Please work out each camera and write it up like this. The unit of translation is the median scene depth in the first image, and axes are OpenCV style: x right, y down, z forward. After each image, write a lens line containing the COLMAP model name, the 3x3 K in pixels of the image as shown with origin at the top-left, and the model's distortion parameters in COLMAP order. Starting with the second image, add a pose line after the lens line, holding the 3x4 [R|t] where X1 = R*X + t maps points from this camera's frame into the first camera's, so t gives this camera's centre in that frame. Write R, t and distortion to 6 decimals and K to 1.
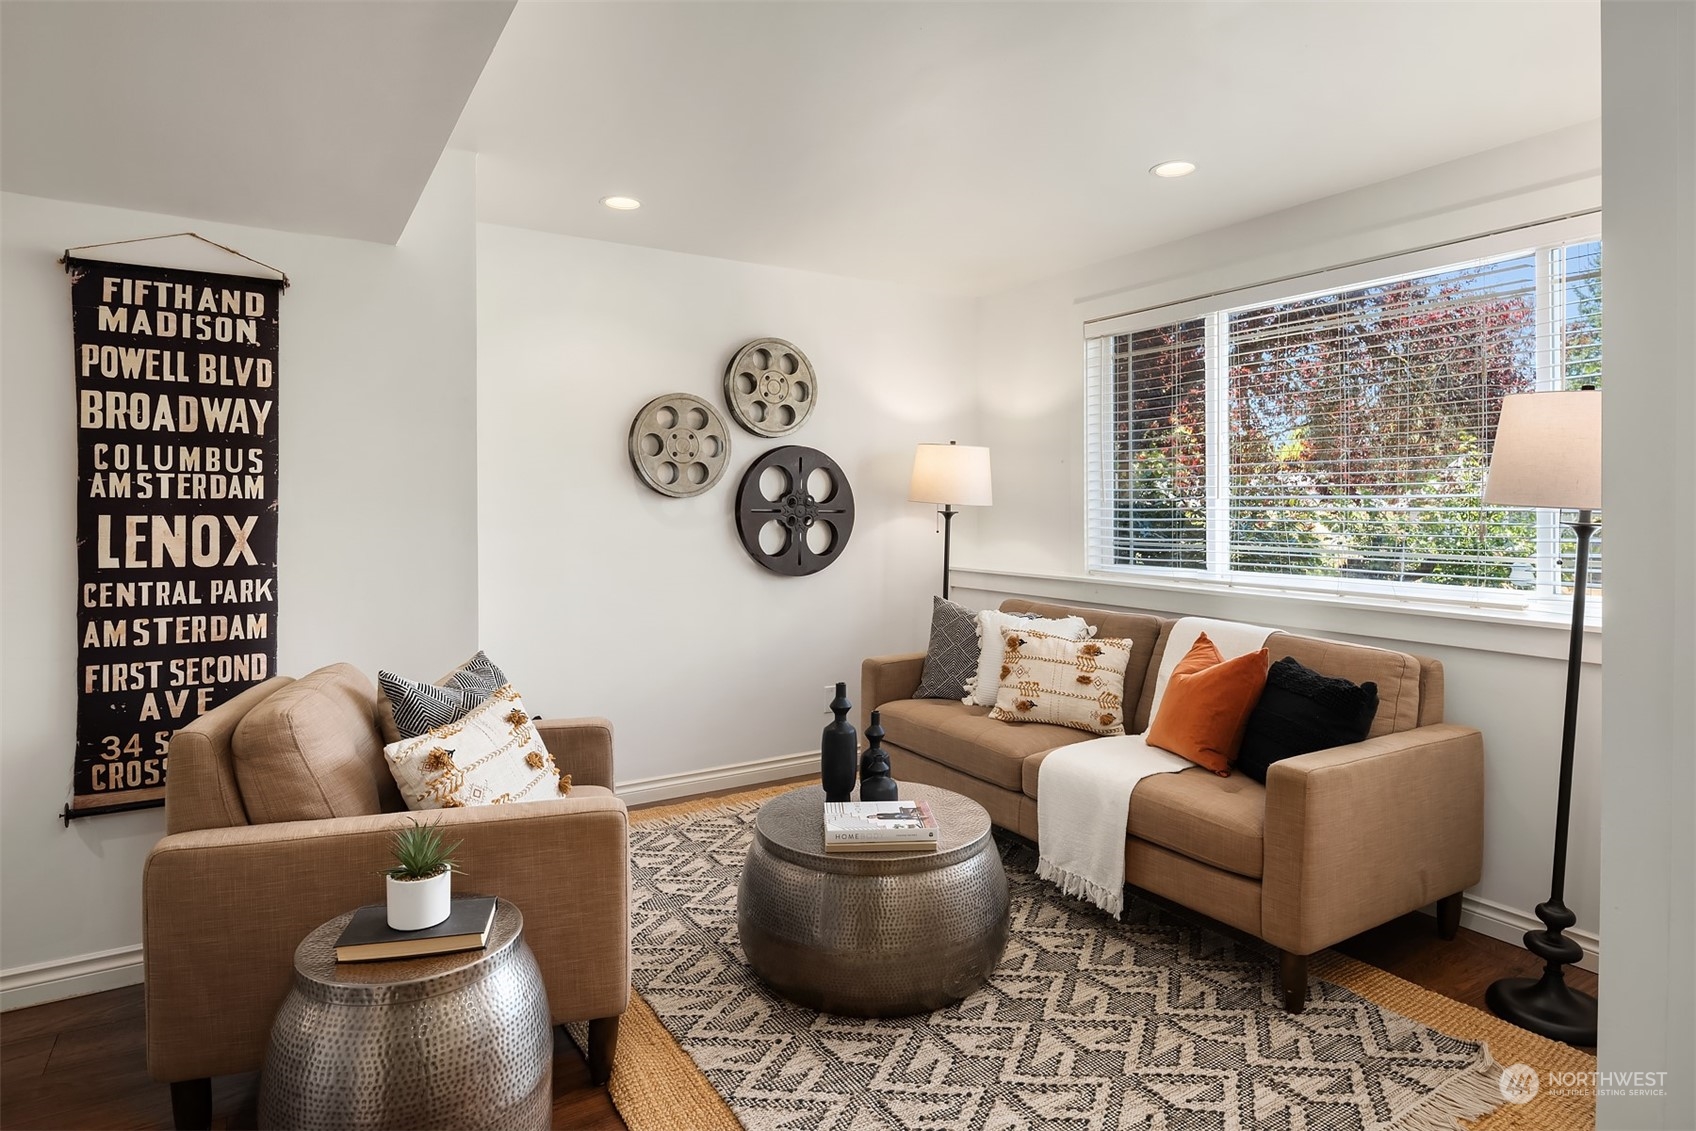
lens RADIAL K [[941.4, 0, 848.0], [0, 941.4, 565.5], [0, 0, 1]] dist [0.000768, -0.007706]
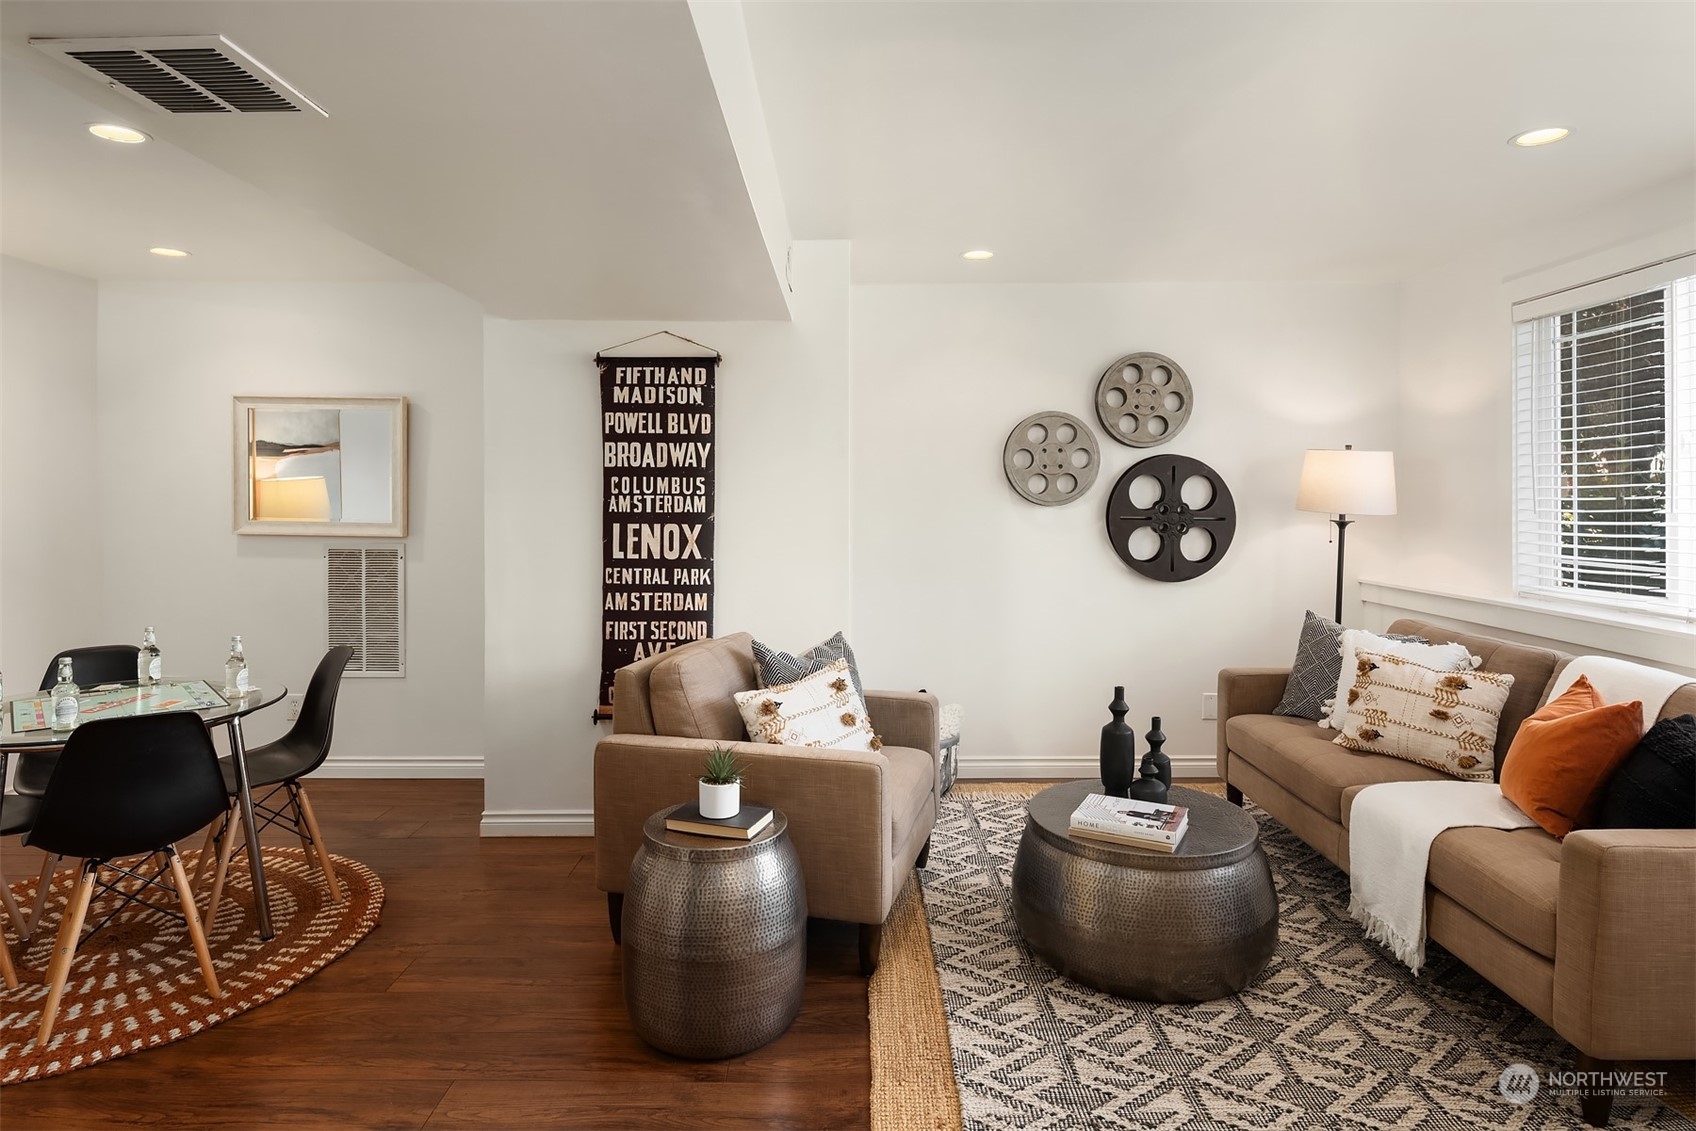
lens RADIAL K [[941.4, 0, 848.0], [0, 941.4, 565.5], [0, 0, 1]] dist [0.000768, -0.007706]
pose [[0.842643, 0.039182, -0.537045, 0.331654], [-0.031993, 0.999230, 0.022704, -0.030790], [0.537522, -0.001950, 0.843248, -0.081321]]
